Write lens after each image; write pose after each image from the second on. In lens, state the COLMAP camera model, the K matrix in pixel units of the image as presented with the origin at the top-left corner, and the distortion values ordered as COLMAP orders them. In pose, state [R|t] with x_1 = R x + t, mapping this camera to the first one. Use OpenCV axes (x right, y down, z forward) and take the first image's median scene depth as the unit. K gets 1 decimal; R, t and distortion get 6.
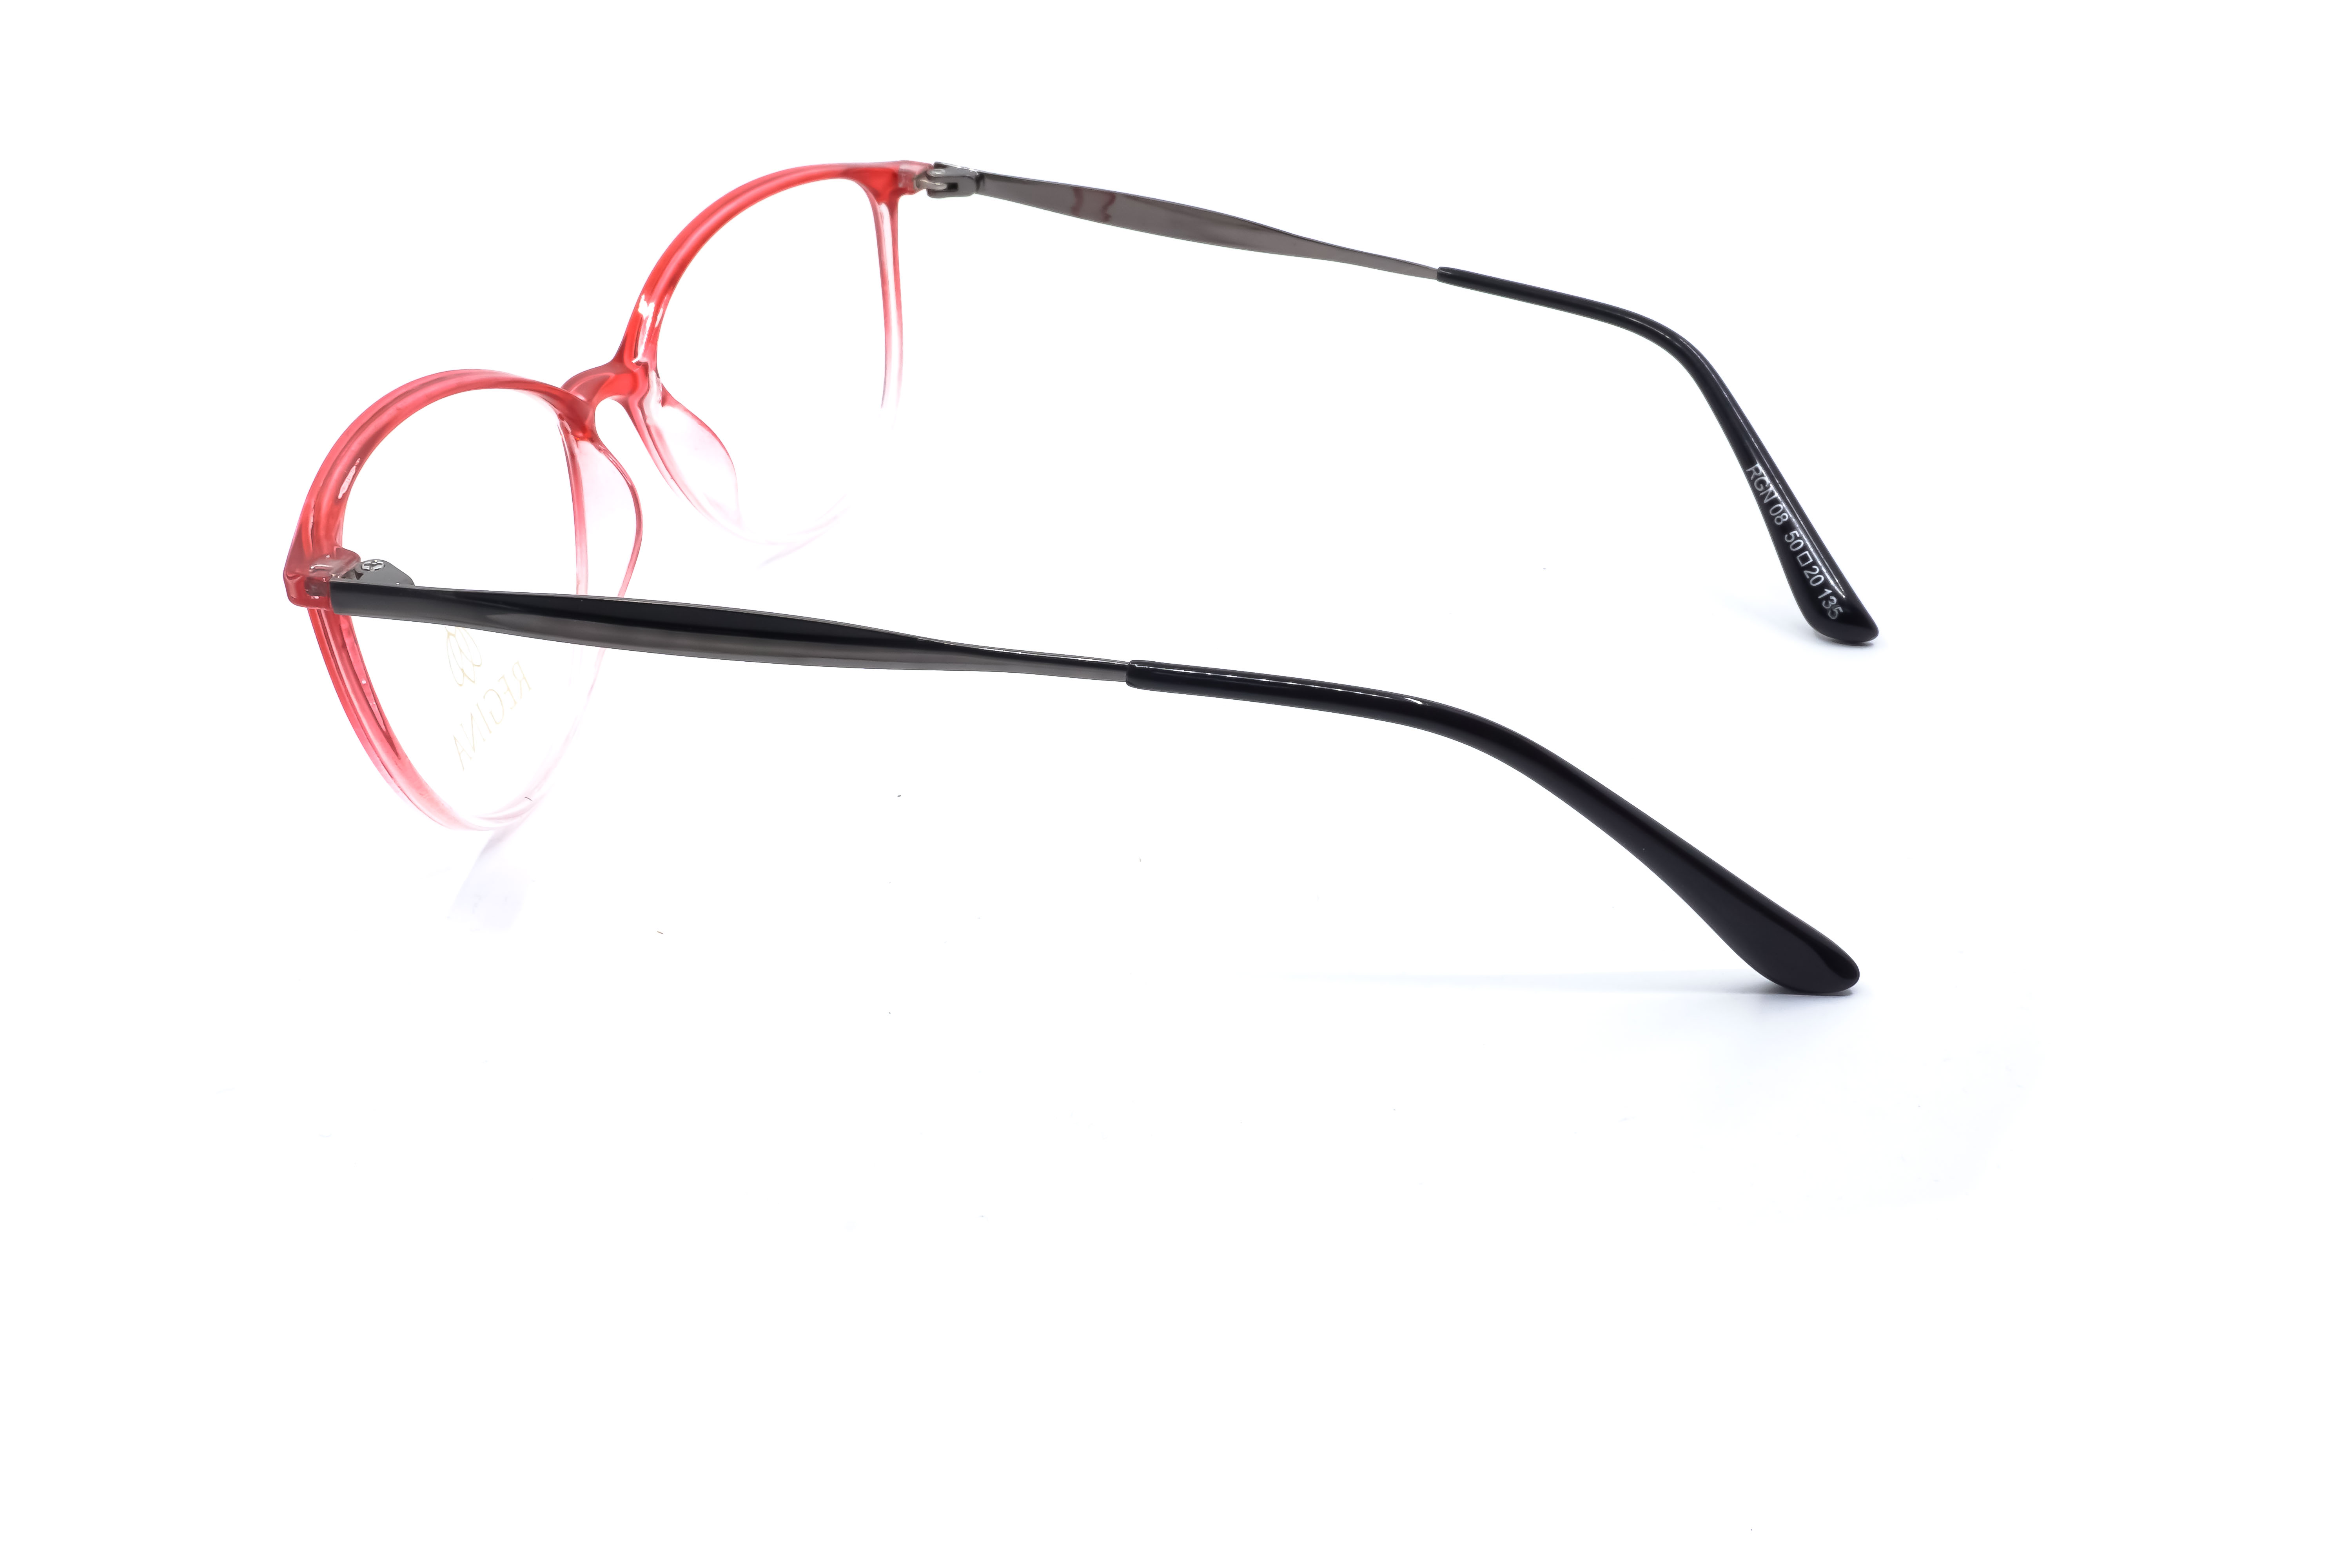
lens RADIAL K [[2263.8, 0, 1176.0], [0, 2263.8, 784.0], [0, 0, 1]] dist [0.066816, -0.000704]
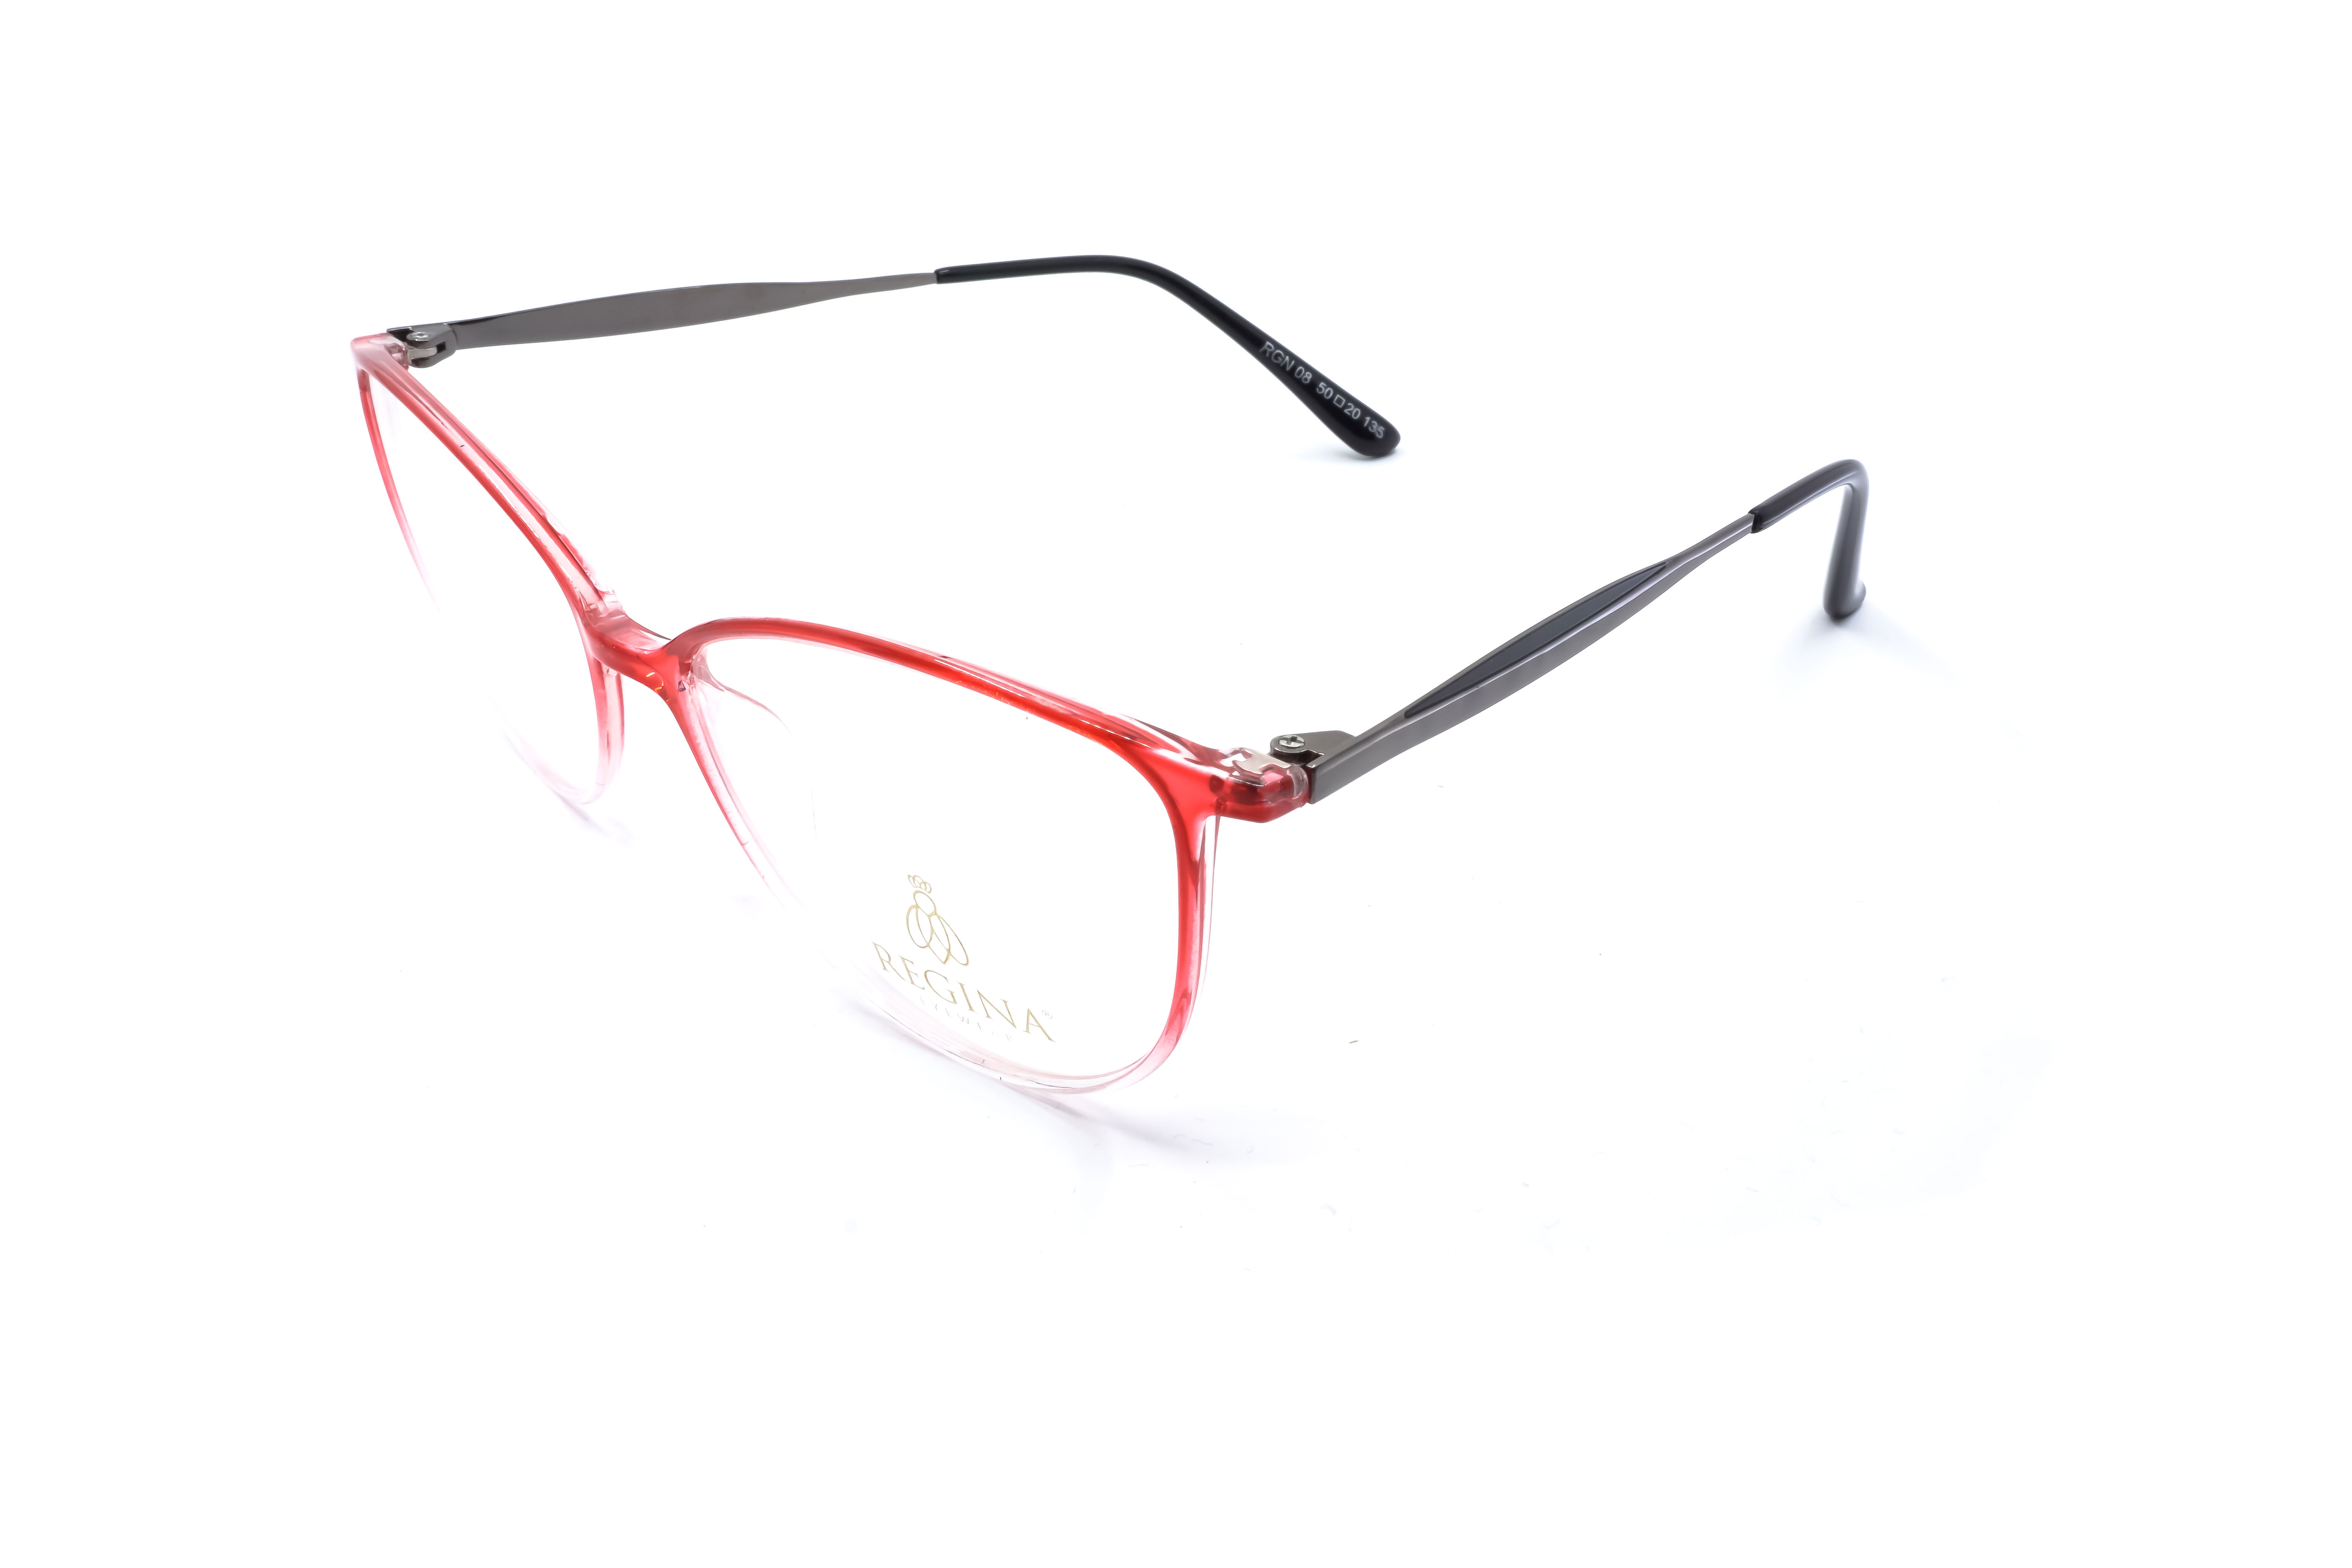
lens RADIAL K [[2263.8, 0, 1176.0], [0, 2263.8, 784.0], [0, 0, 1]] dist [0.066816, -0.000704]
pose [[0.503301, -0.421726, 0.754212, -0.653234], [0.436395, 0.877385, 0.199385, -0.173221], [-0.745820, 0.228784, 0.625628, 0.323128]]
